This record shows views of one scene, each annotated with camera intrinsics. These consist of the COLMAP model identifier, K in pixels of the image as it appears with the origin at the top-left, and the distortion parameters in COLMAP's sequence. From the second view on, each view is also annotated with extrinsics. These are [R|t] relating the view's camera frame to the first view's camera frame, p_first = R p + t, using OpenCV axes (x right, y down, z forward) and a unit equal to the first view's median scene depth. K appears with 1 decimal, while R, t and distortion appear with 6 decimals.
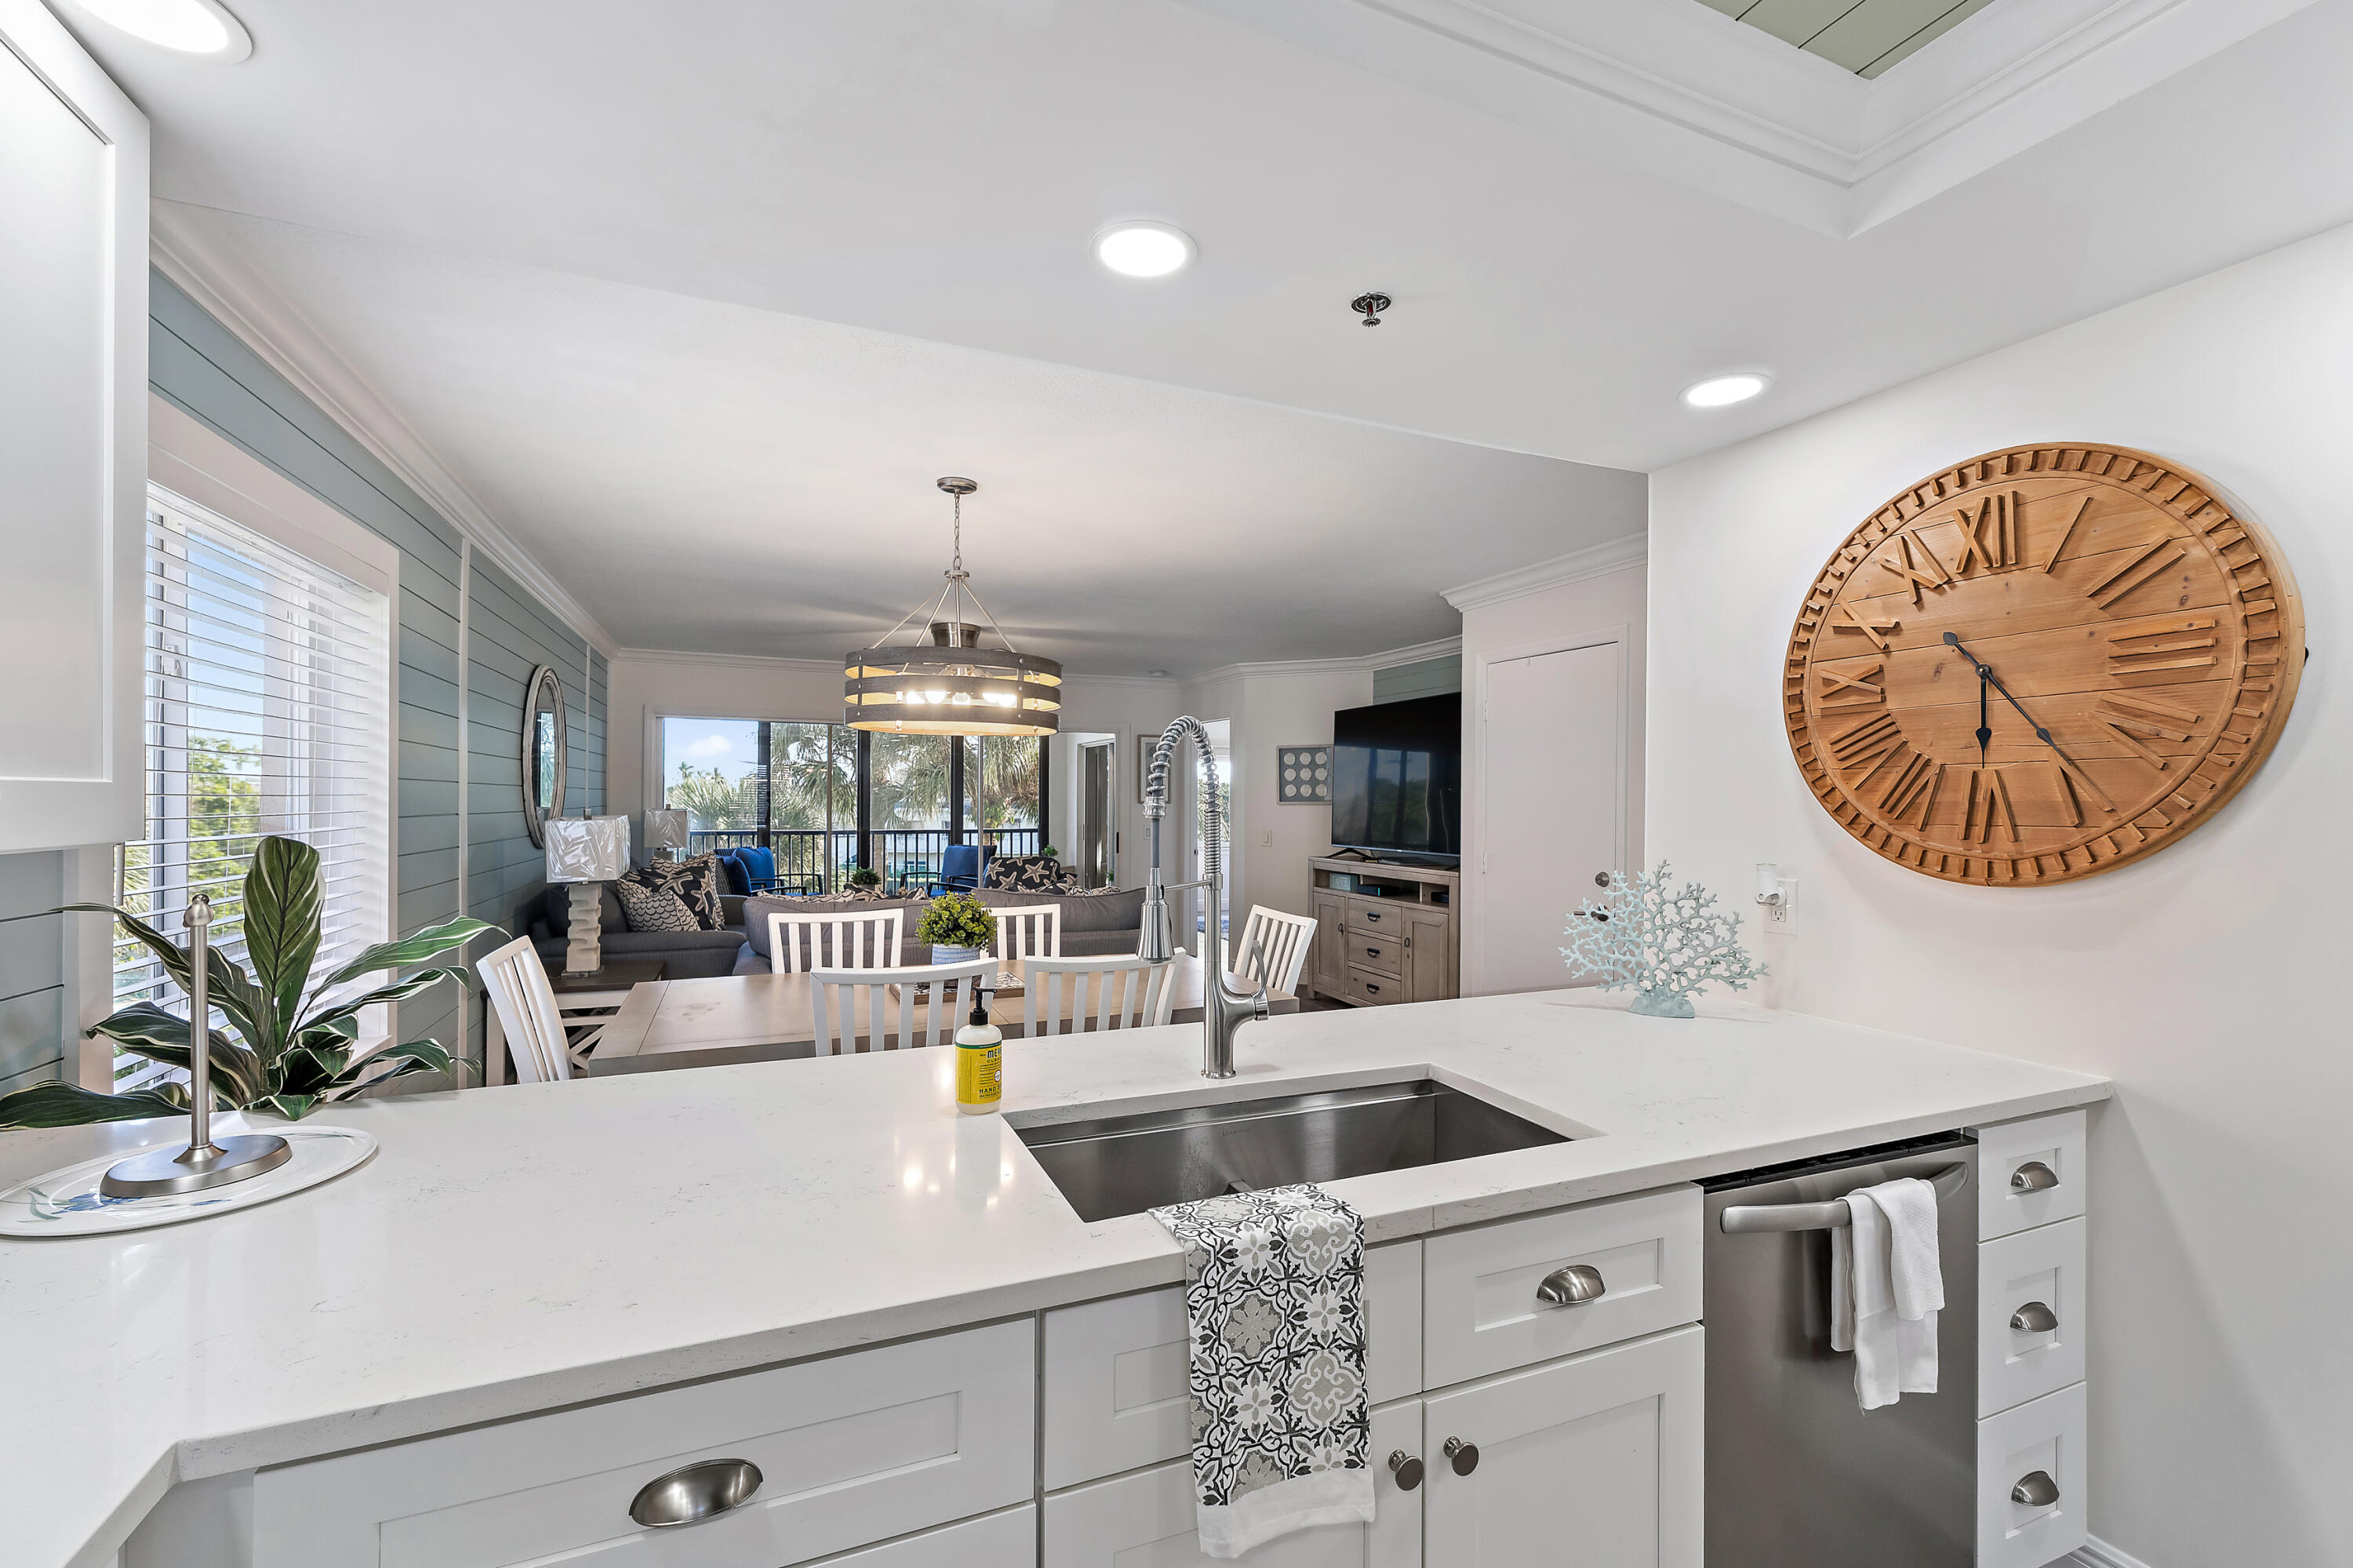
lens RADIAL K [[1044.6, 0, 1236.5], [0, 1044.6, 802.5], [0, 0, 1]] dist [0.003373, 0.000116]
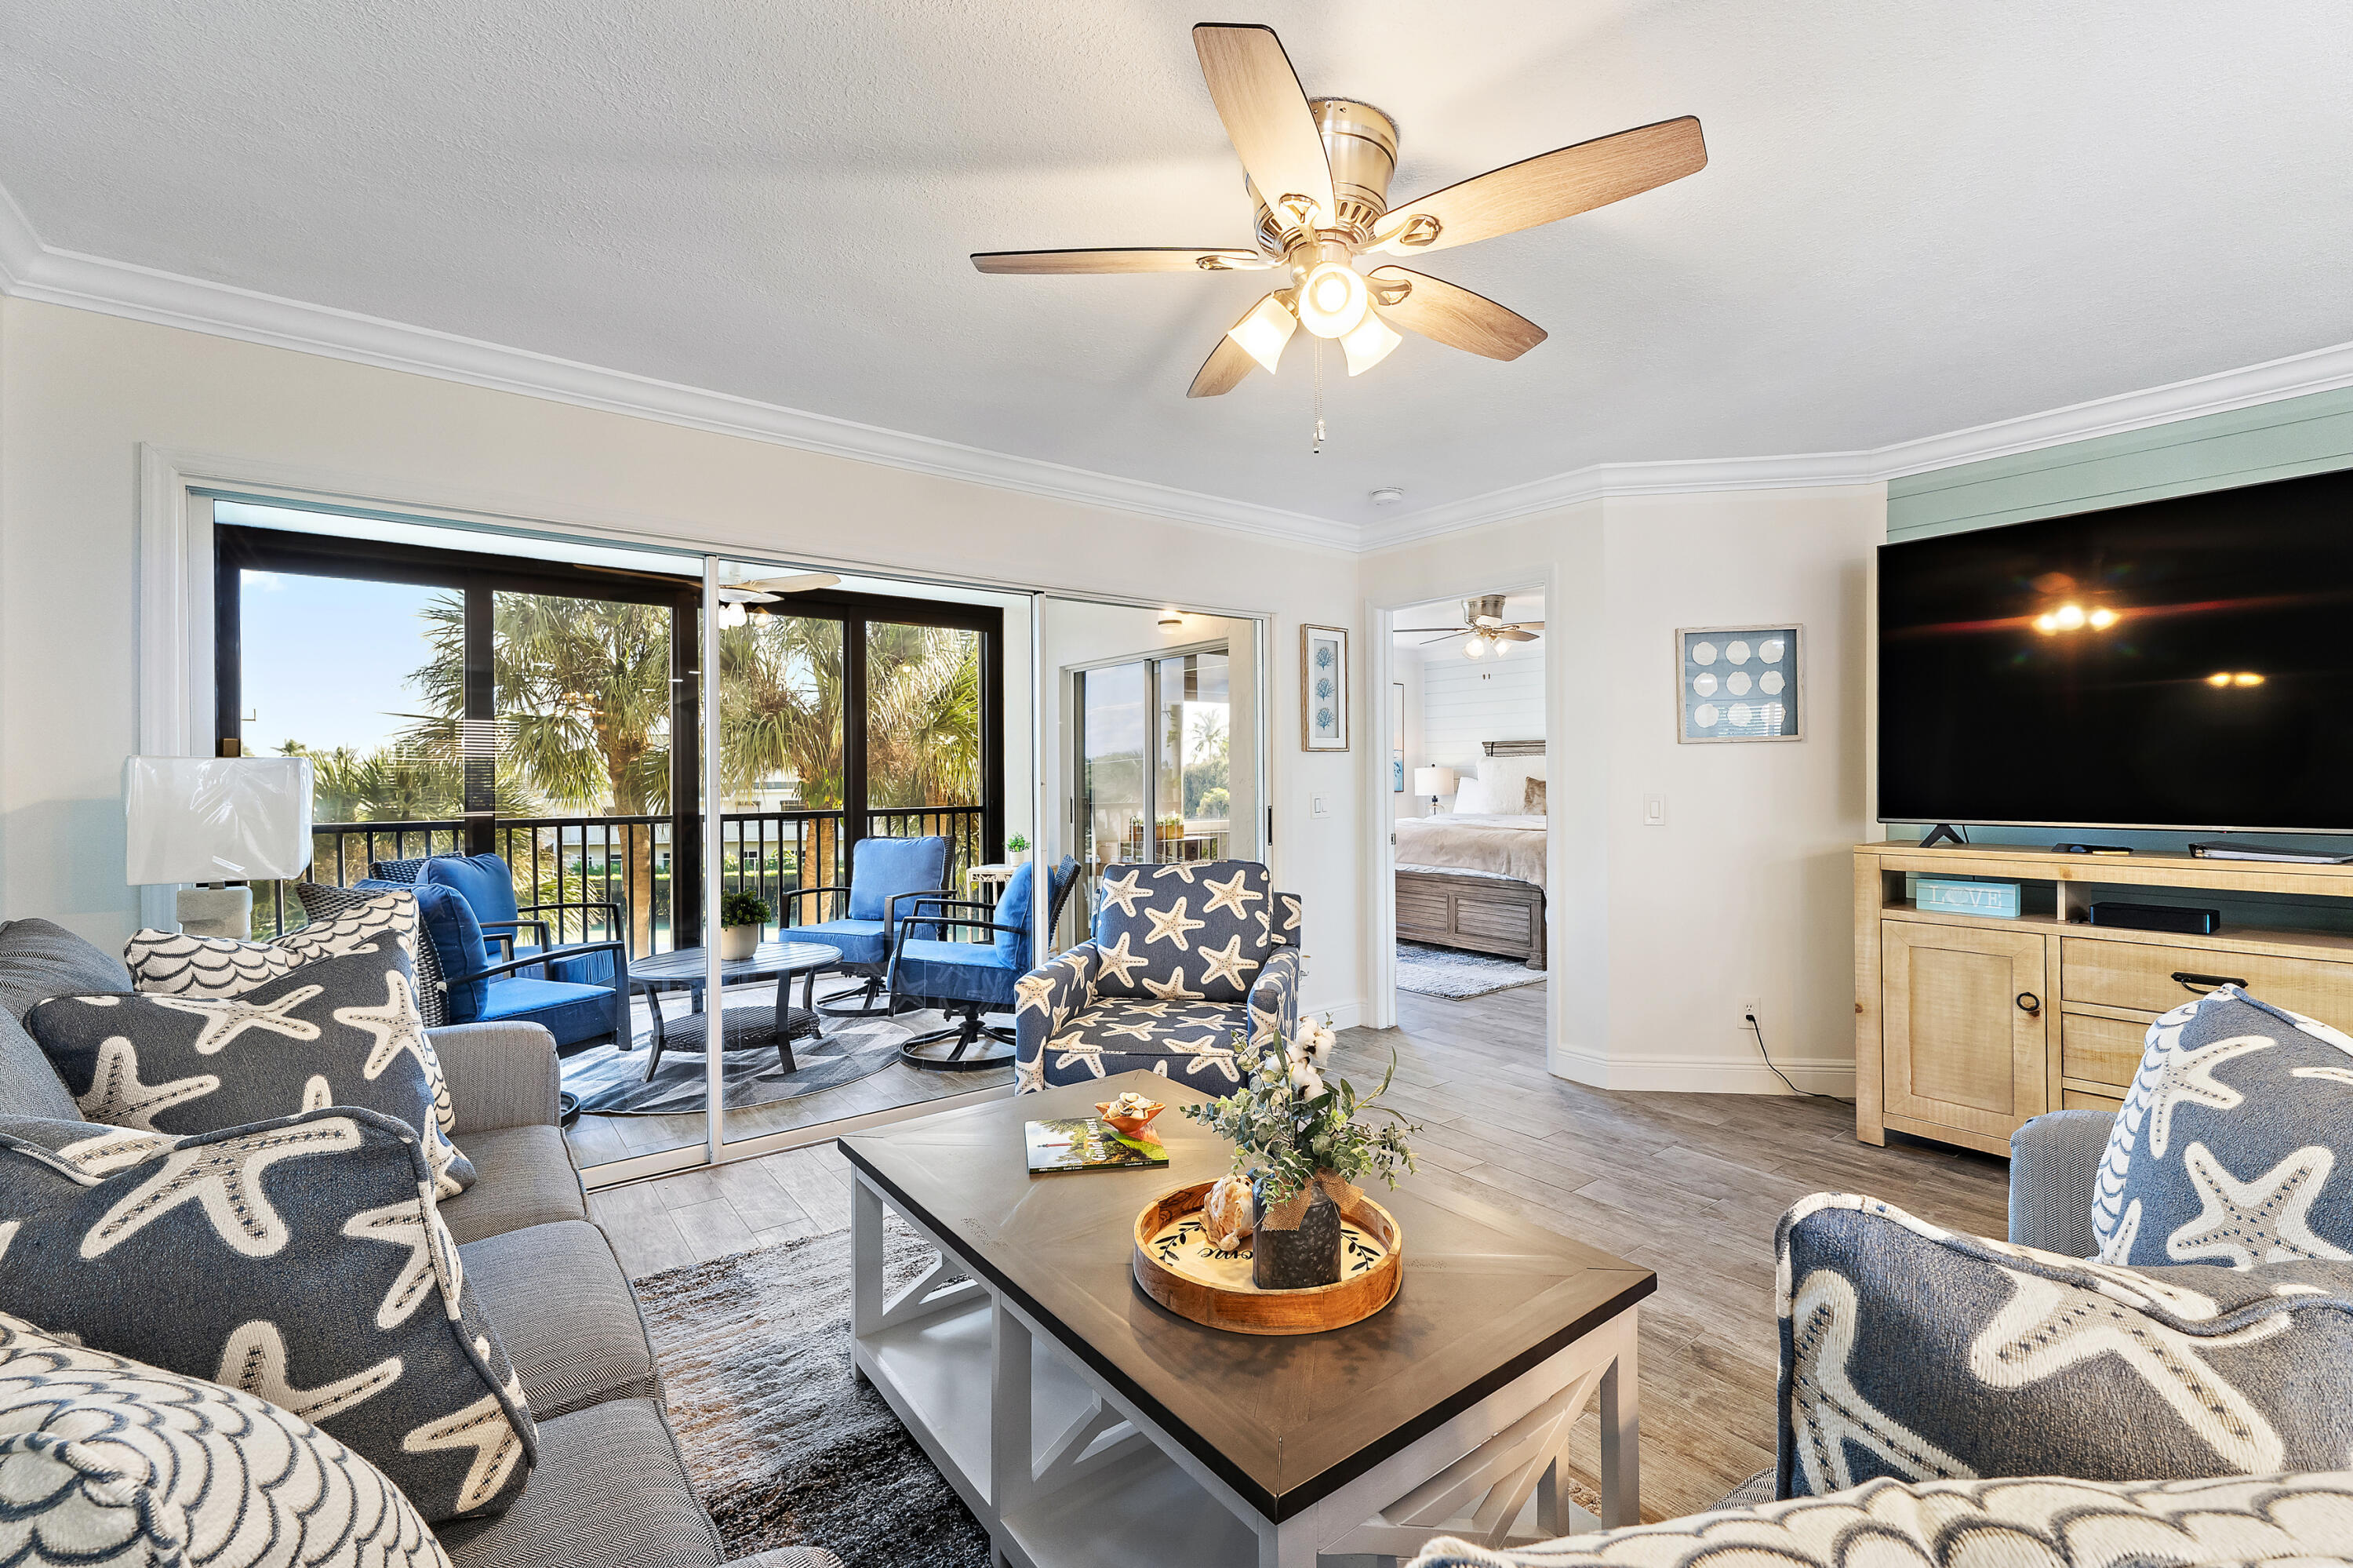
lens RADIAL K [[1027.4, 0, 1165.1], [0, 1027.4, 789.1], [0, 0, 1]] dist [0.001547, 0.000153]
pose [[0.974050, -0.018087, 0.225608, -1.240536], [0.015961, 0.999809, 0.011243, 0.055987], [-0.225768, -0.007350, 0.974153, 2.215908]]
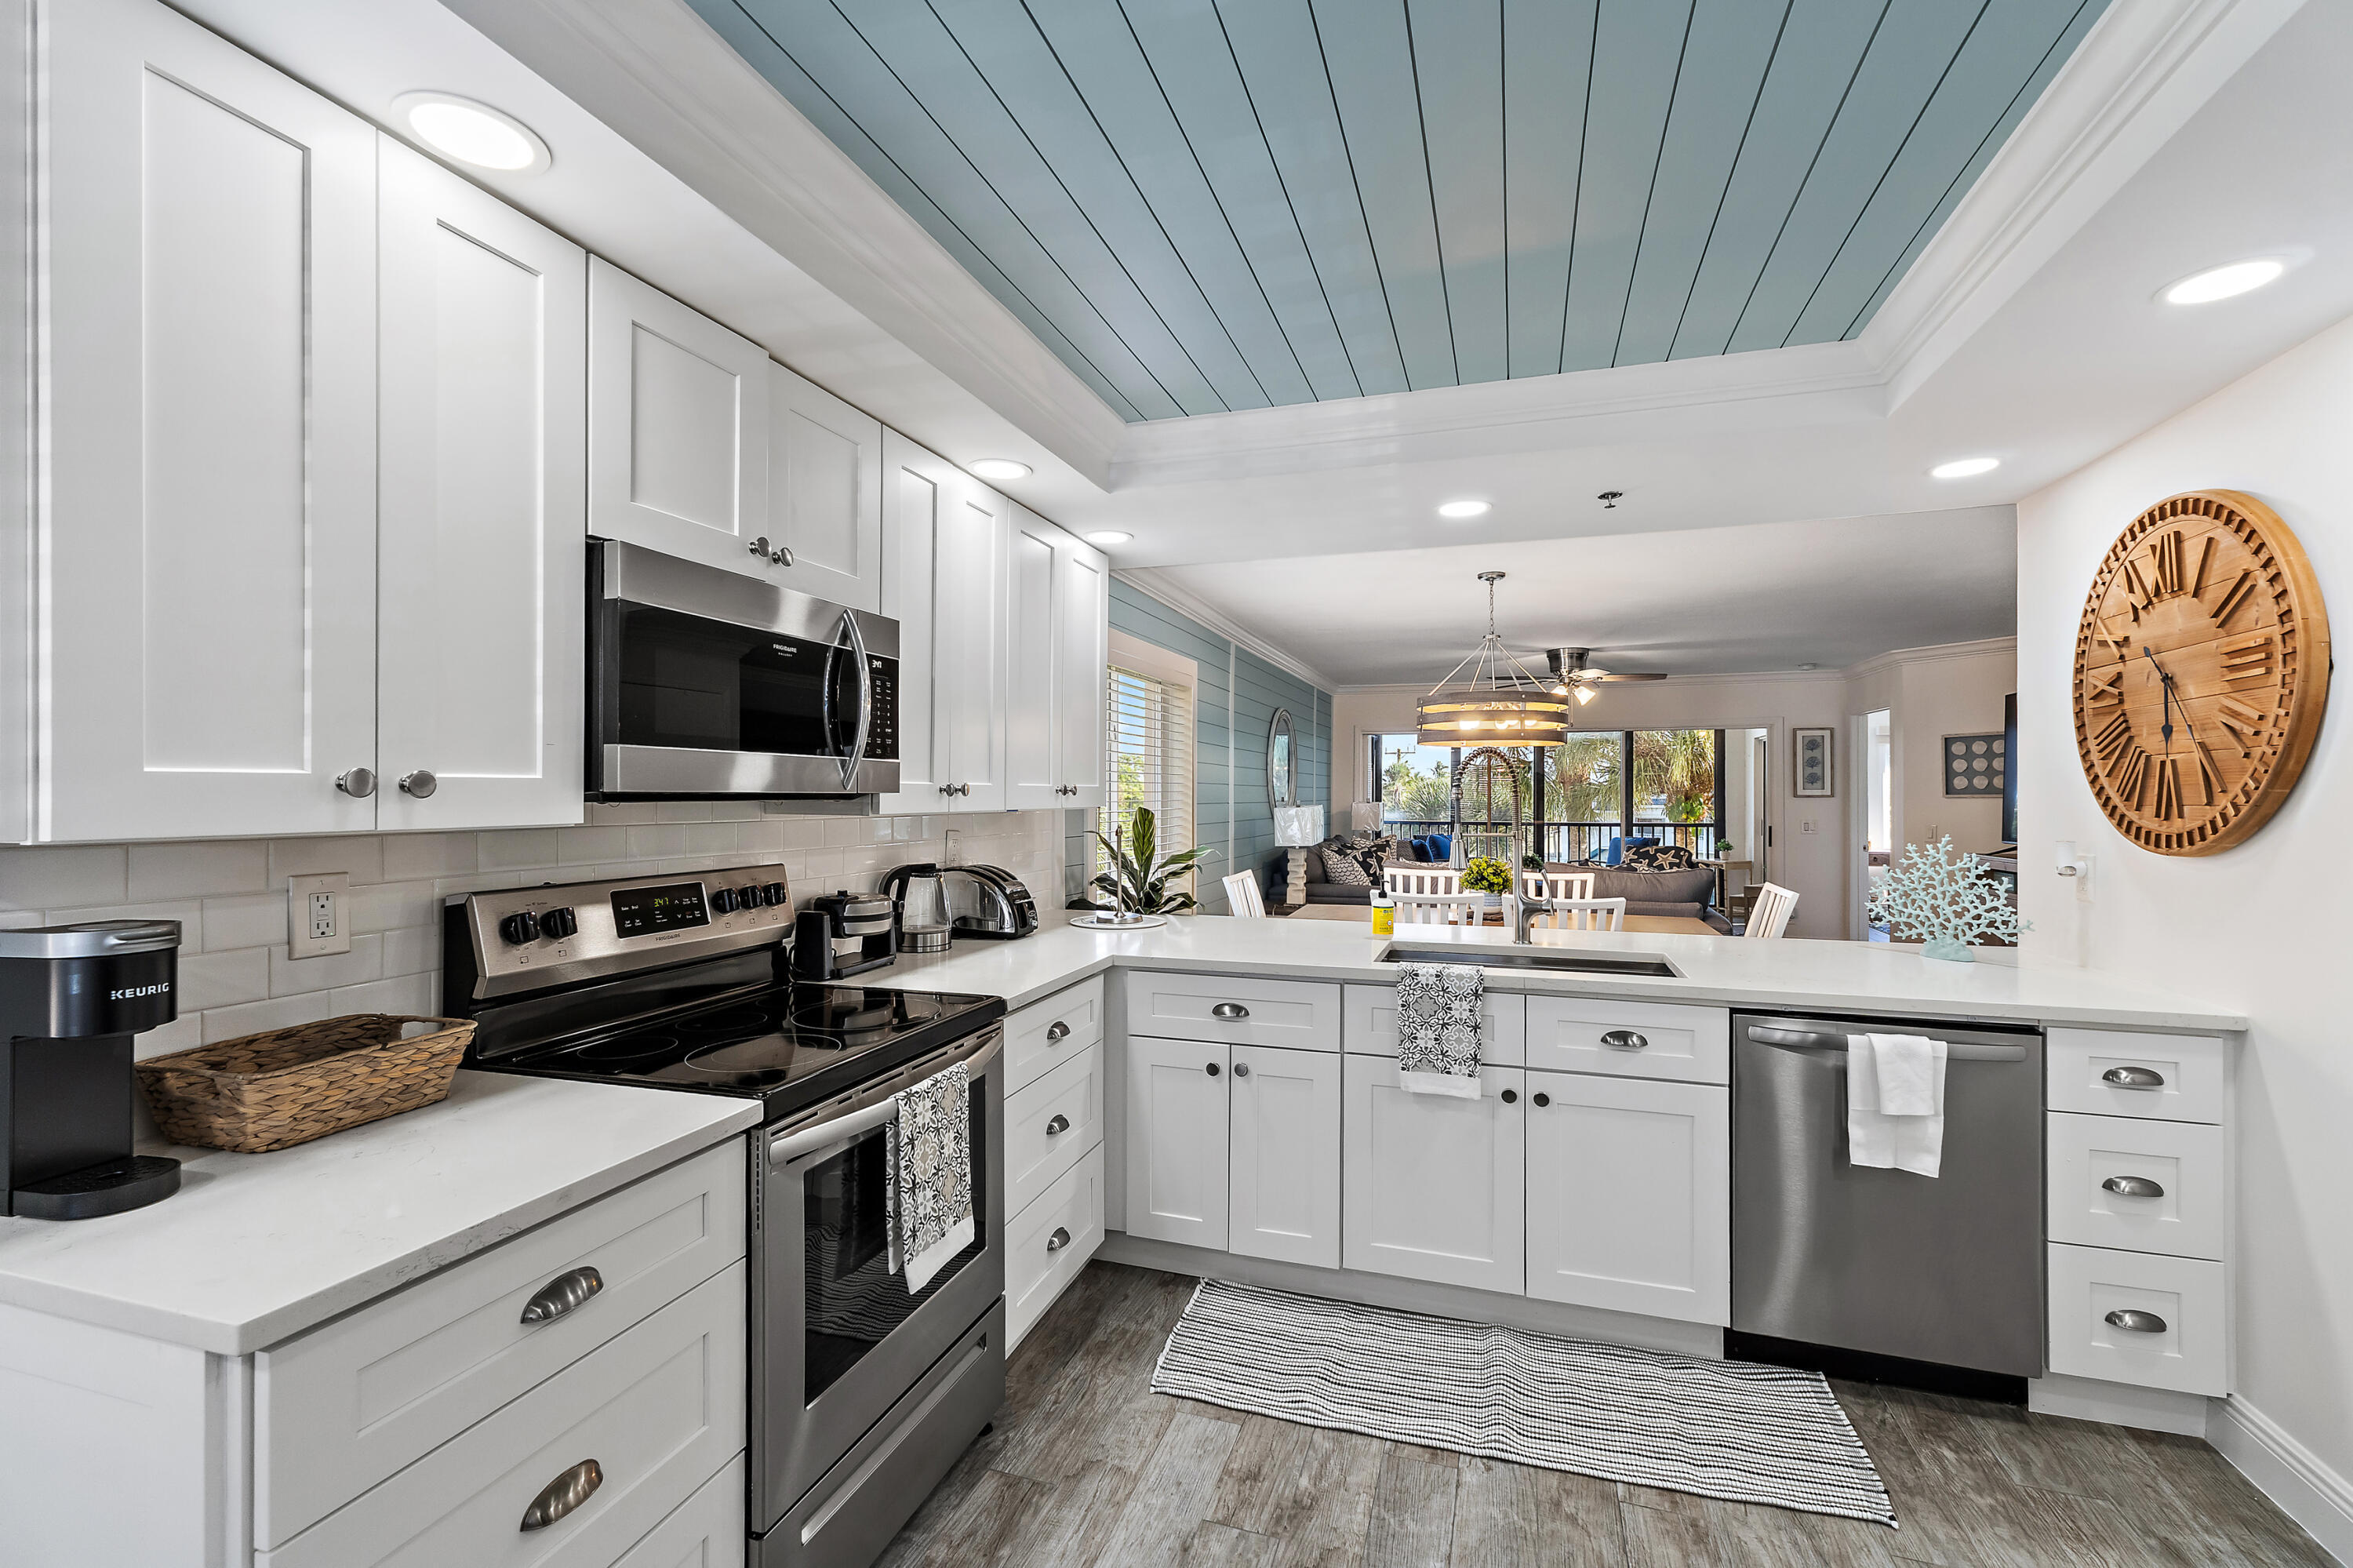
lens RADIAL K [[1028.8, 0, 1176.5], [0, 1028.8, 784.0], [0, 0, 1]] dist [0.002545, 0.000350]
pose [[0.743687, -0.012605, -0.668409, 0.563596], [0.002348, 0.999865, -0.016243, 0.011629], [0.668524, 0.010511, 0.743617, -0.551889]]
